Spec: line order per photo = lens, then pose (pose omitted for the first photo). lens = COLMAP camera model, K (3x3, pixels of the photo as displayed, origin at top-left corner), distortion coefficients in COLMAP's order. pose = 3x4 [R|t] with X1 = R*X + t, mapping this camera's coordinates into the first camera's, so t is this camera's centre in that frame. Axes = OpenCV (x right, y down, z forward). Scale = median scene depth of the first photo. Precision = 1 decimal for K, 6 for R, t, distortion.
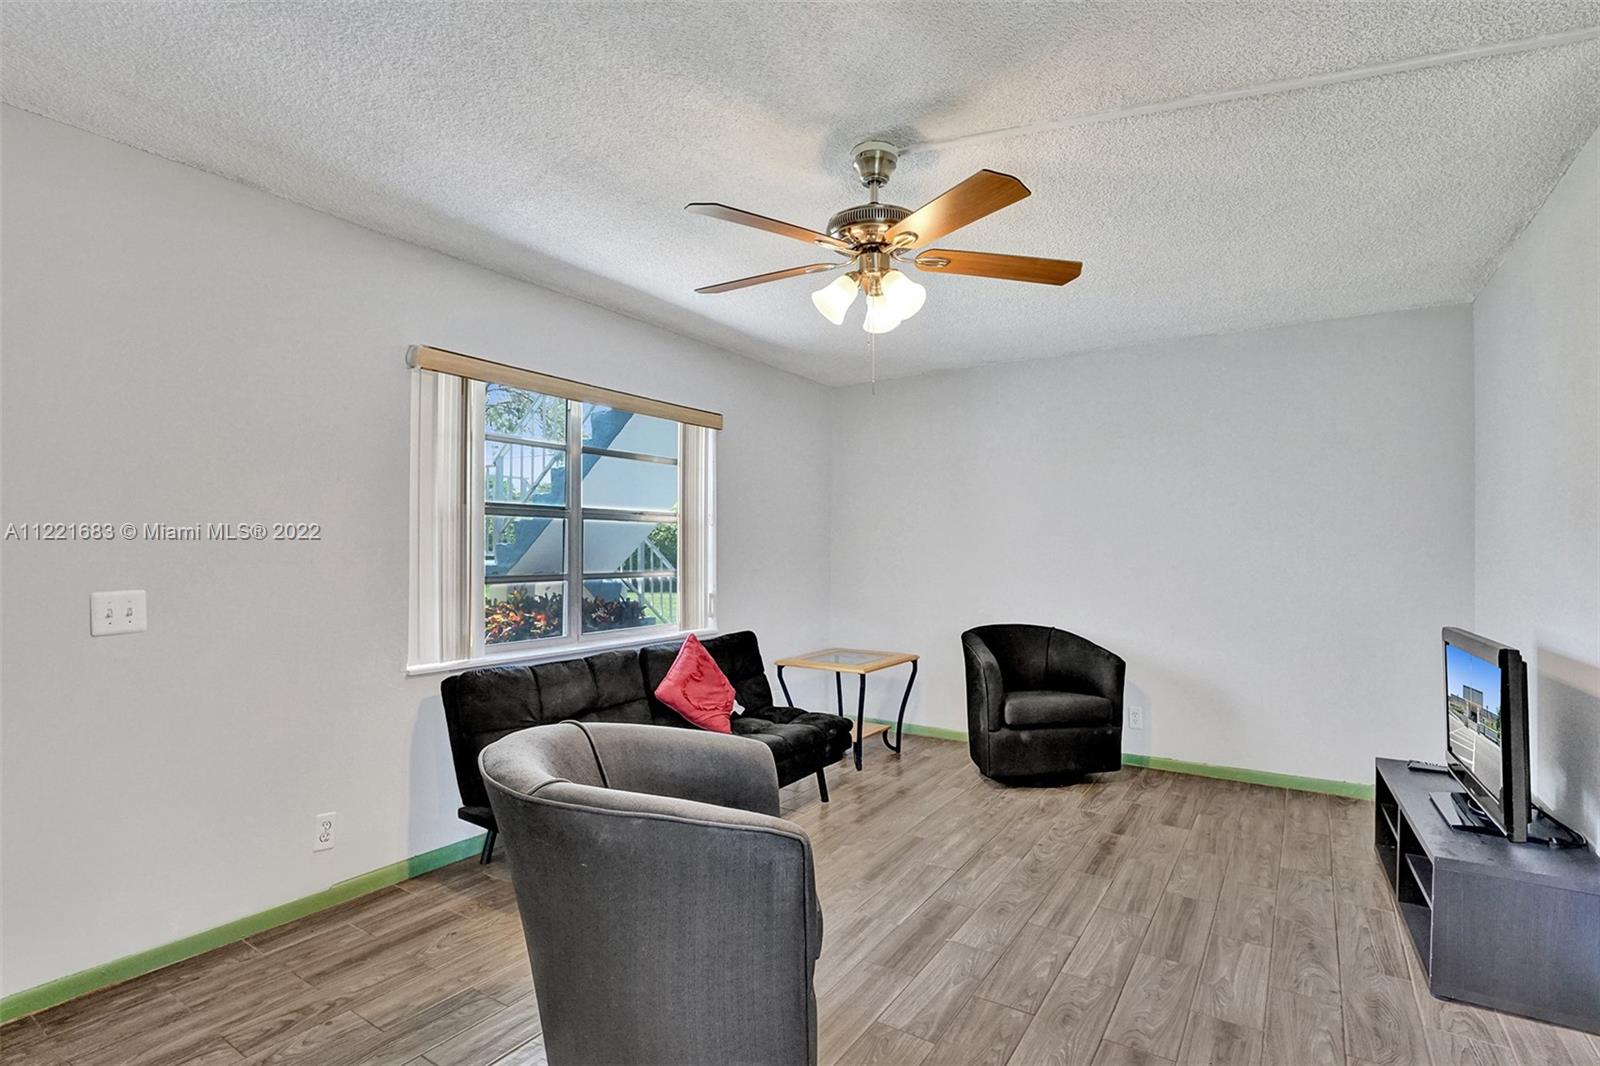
lens RADIAL K [[778.8, 0, 804.7], [0, 778.8, 544.1], [0, 0, 1]] dist [-0.016773, -0.000491]
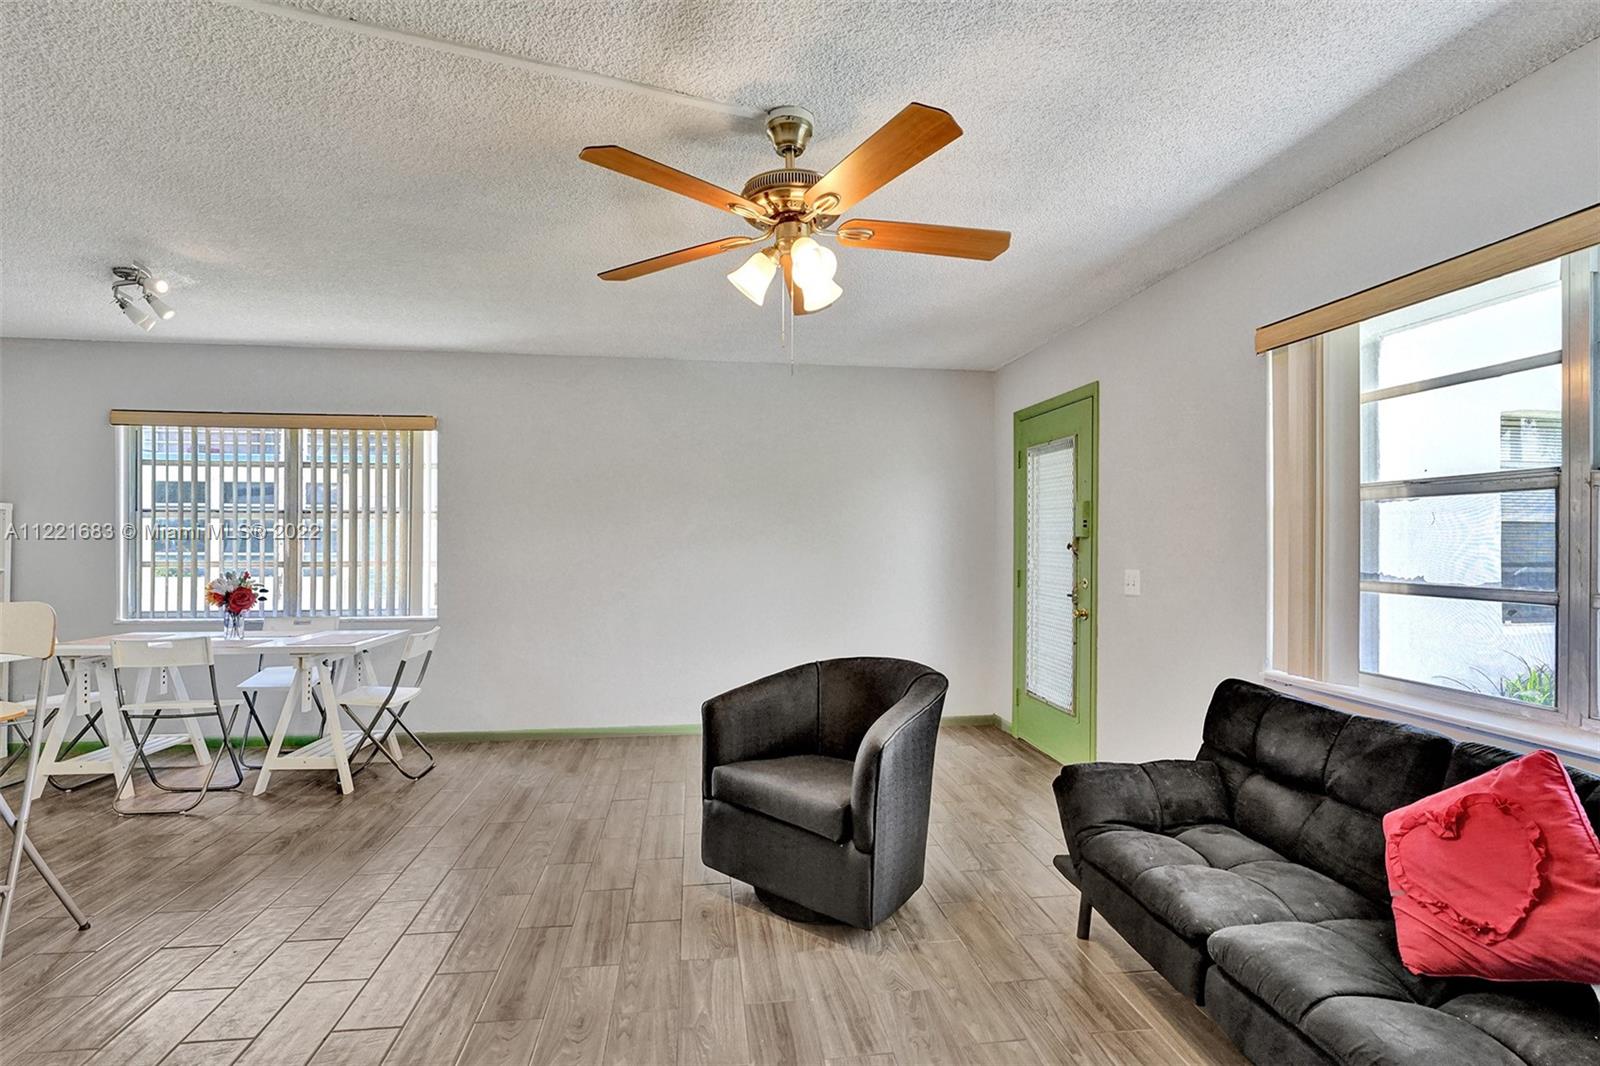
lens RADIAL K [[736.6, 0, 794.3], [0, 736.6, 540.8], [0, 0, 1]] dist [-0.011391, 0.000454]
pose [[-0.749553, -0.005765, -0.661920, 0.487492], [-0.001571, 0.999975, -0.006930, 0.008292], [0.661943, -0.004155, -0.749543, 1.216199]]
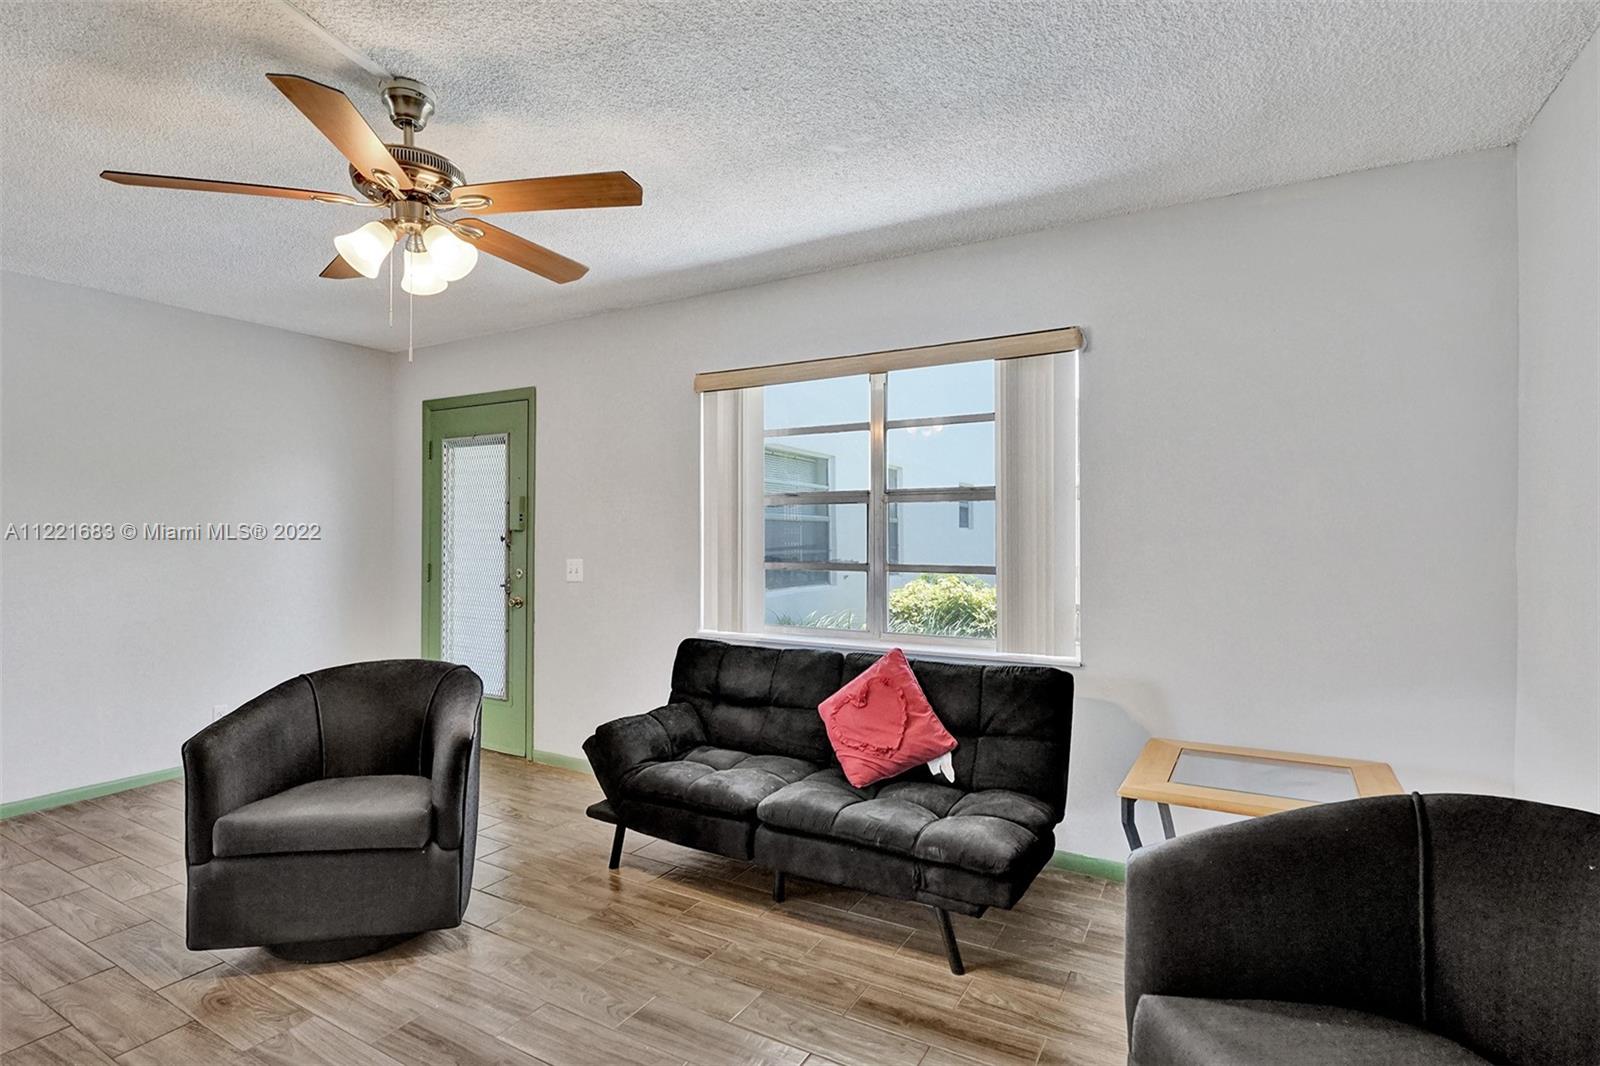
lens RADIAL K [[775.0, 0, 774.7], [0, 775.0, 527.5], [0, 0, 1]] dist [-0.010532, -0.000229]
pose [[0.041152, -0.012626, -0.999073, 0.717115], [0.005465, 0.999908, -0.012412, 0.007674], [0.999138, -0.004949, 0.041217, 1.008838]]
